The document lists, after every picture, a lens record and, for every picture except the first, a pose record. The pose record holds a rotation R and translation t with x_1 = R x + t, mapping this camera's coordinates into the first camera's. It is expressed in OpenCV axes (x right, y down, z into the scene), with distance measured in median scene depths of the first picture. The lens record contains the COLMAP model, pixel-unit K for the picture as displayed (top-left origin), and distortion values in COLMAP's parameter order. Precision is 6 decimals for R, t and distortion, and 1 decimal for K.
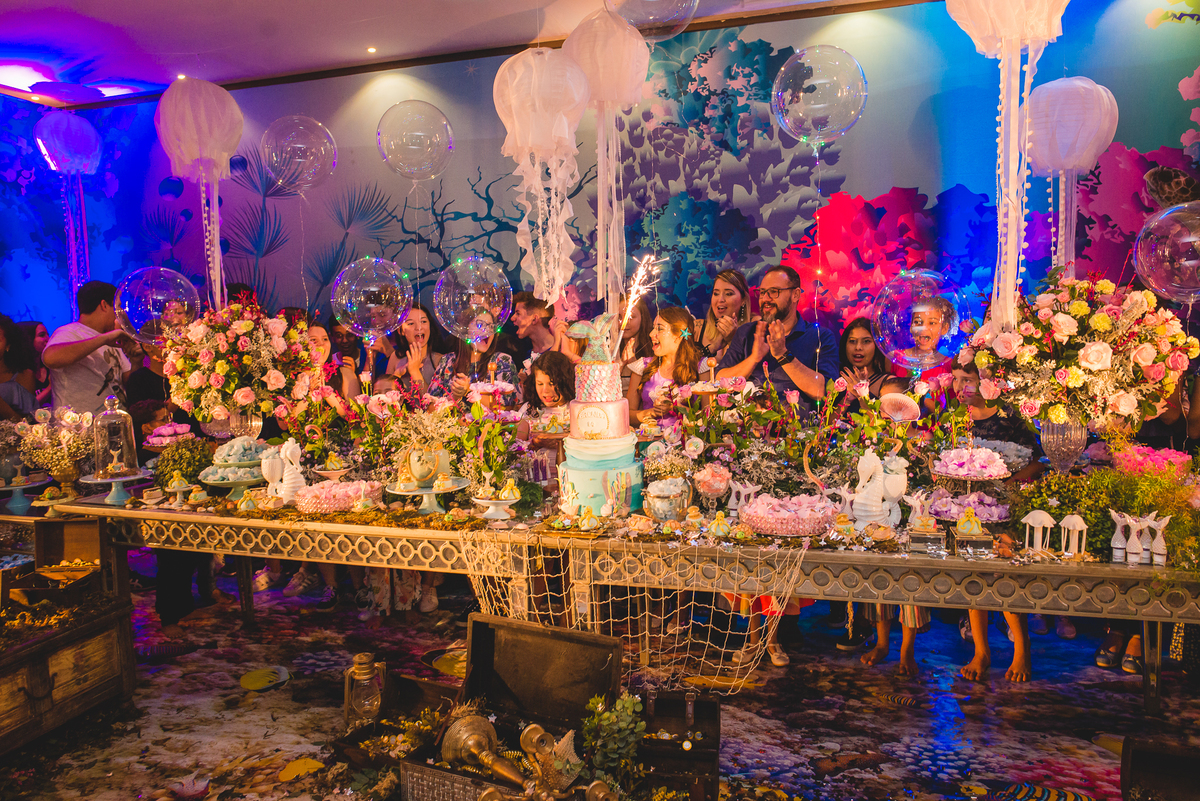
lens RADIAL K [[817.0, 0, 600.0], [0, 817.0, 400.5], [0, 0, 1]] dist [-0.039708, 0.009386]
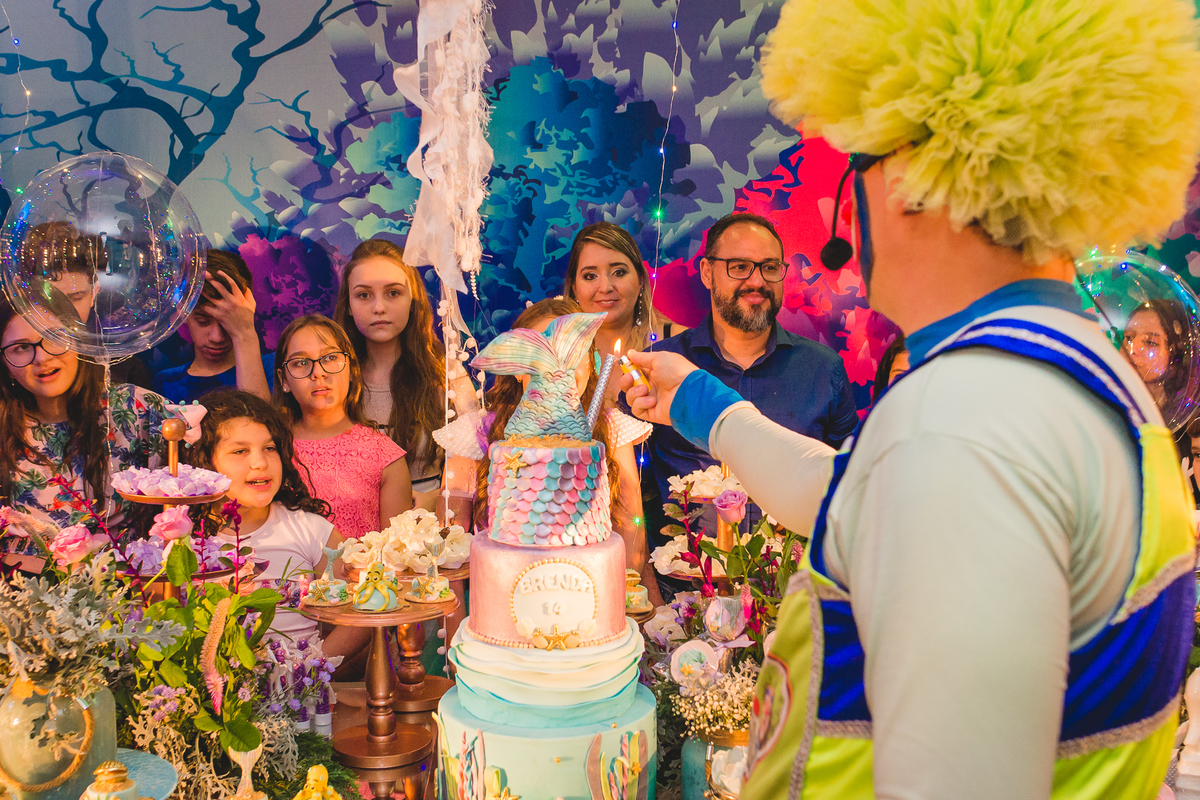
lens RADIAL K [[1250.4, 0, 600.0], [0, 1250.4, 400.0], [0, 0, 1]] dist [-0.053726, 0.009507]
pose [[0.932580, 0.011572, 0.360778, -0.131276], [-0.001976, 0.999635, -0.026956, -0.033583], [-0.360958, 0.024425, 0.932262, 0.307931]]
